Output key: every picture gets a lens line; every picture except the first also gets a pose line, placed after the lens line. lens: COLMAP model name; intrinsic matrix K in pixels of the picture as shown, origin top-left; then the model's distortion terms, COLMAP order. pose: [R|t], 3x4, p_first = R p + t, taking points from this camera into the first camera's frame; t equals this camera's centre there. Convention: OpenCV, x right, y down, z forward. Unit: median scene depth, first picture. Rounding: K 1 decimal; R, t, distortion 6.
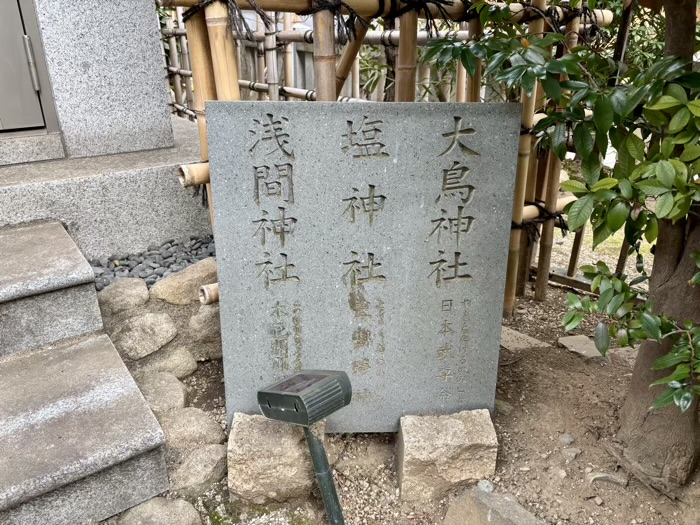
lens RADIAL K [[526.7, 0, 350.0], [0, 526.7, 262.5], [0, 0, 1]] dist [0.076402, -0.089277]
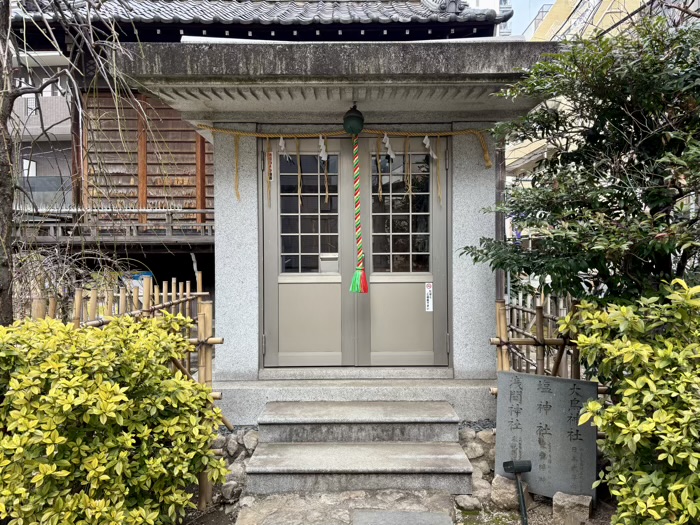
lens RADIAL K [[526.7, 0, 350.0], [0, 526.7, 262.5], [0, 0, 1]] dist [0.076402, -0.089277]
pose [[0.803453, -0.009428, -0.595293, 0.917847], [-0.230634, 0.916875, -0.325803, 0.366394], [0.548881, 0.399063, 0.734492, -2.125225]]
